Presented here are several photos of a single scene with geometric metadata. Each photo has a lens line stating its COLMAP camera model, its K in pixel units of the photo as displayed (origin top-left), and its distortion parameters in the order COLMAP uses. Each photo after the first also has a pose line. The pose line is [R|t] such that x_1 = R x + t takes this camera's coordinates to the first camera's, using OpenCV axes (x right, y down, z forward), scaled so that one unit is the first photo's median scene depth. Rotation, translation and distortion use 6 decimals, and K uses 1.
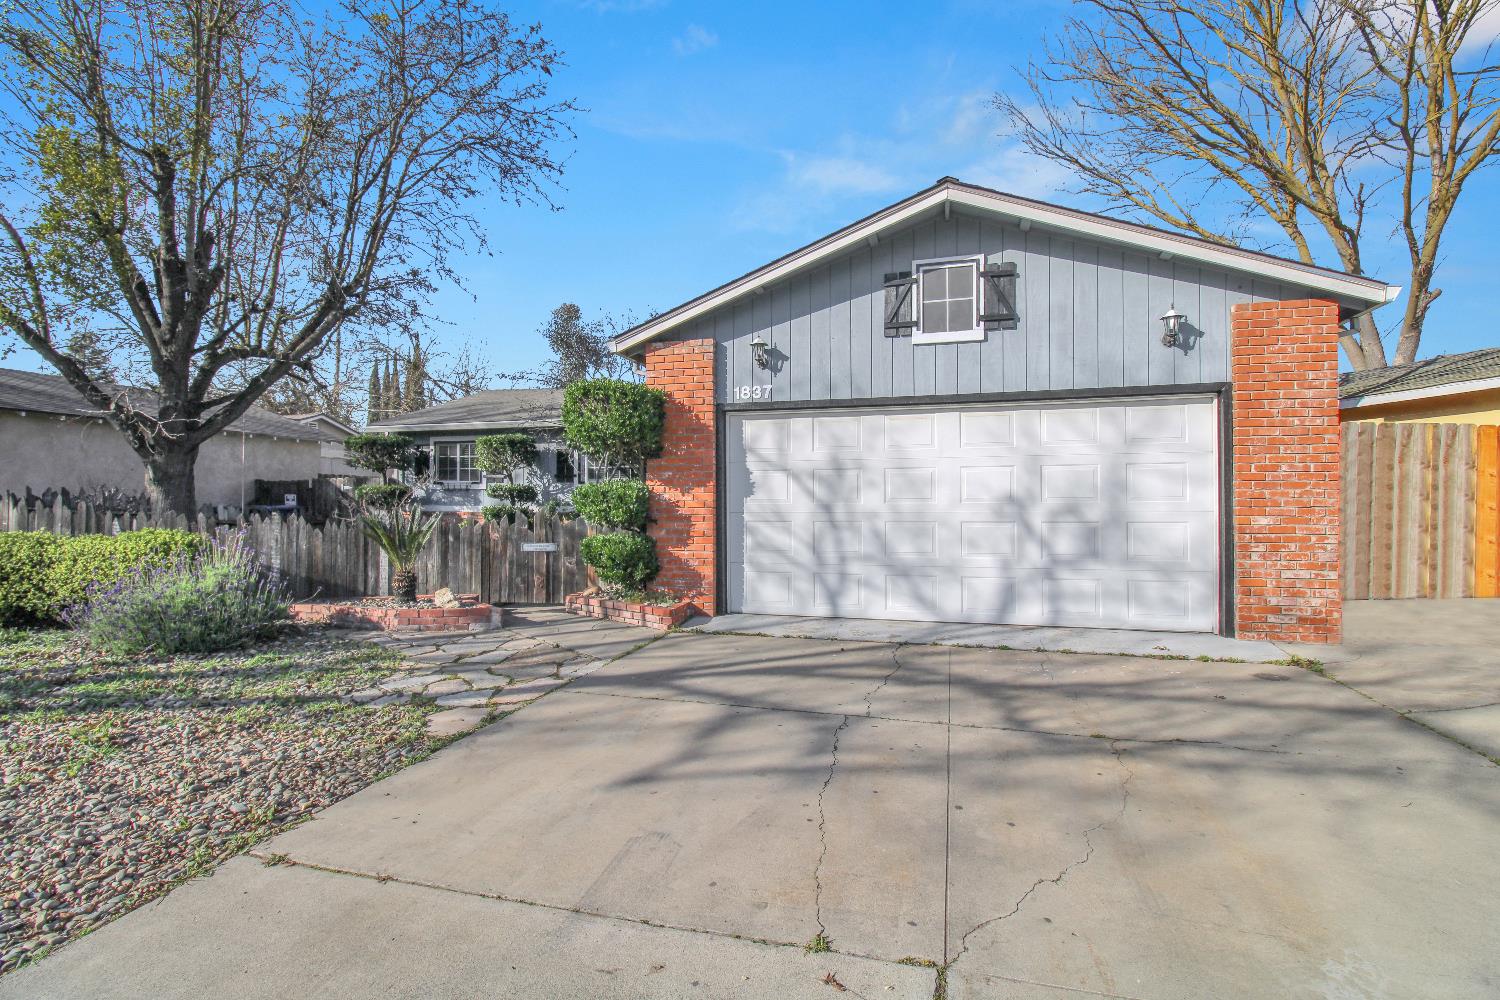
lens RADIAL K [[694.3, 0, 755.9], [0, 694.3, 491.6], [0, 0, 1]] dist [0.001585, -0.014011]
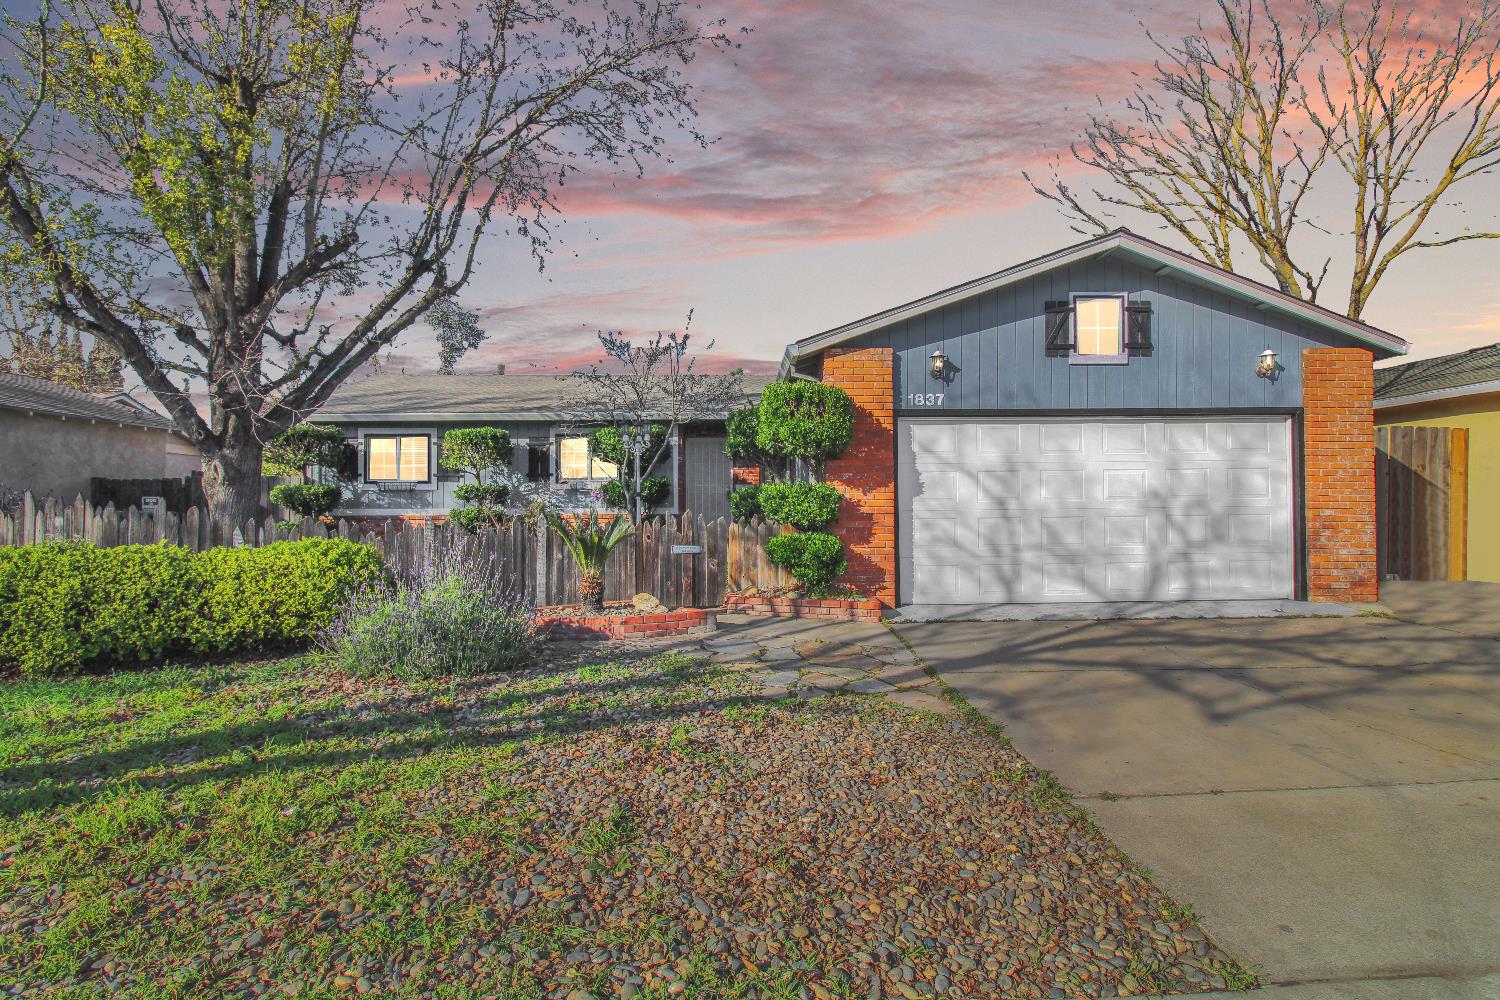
lens RADIAL K [[737.7, 0, 758.9], [0, 737.7, 489.1], [0, 0, 1]] dist [0.002975, -0.014377]
pose [[0.954086, -0.002608, 0.299523, -0.635965], [0.003286, 0.999993, -0.001758, -0.002560], [-0.299516, 0.002661, 0.954088, -0.020747]]
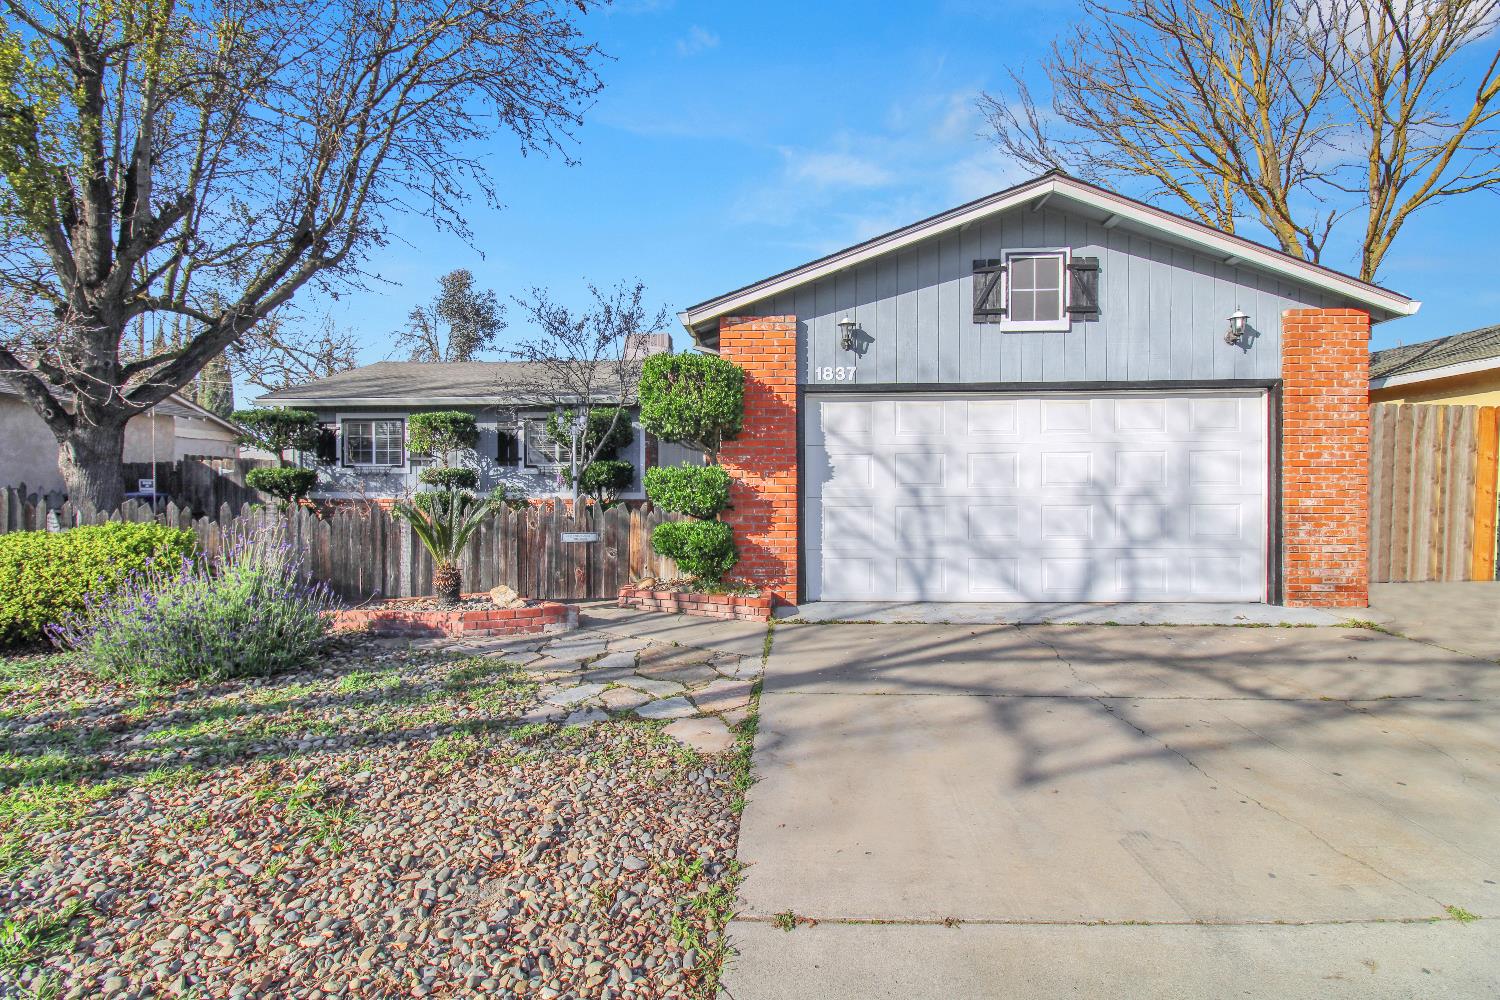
lens RADIAL K [[694.3, 0, 755.9], [0, 694.3, 491.6], [0, 0, 1]] dist [0.001585, -0.014011]
pose [[0.975275, -0.003684, 0.220965, -0.348314], [-0.000923, 0.999784, 0.020740, 0.002007], [-0.220994, -0.020431, 0.975061, 0.080709]]
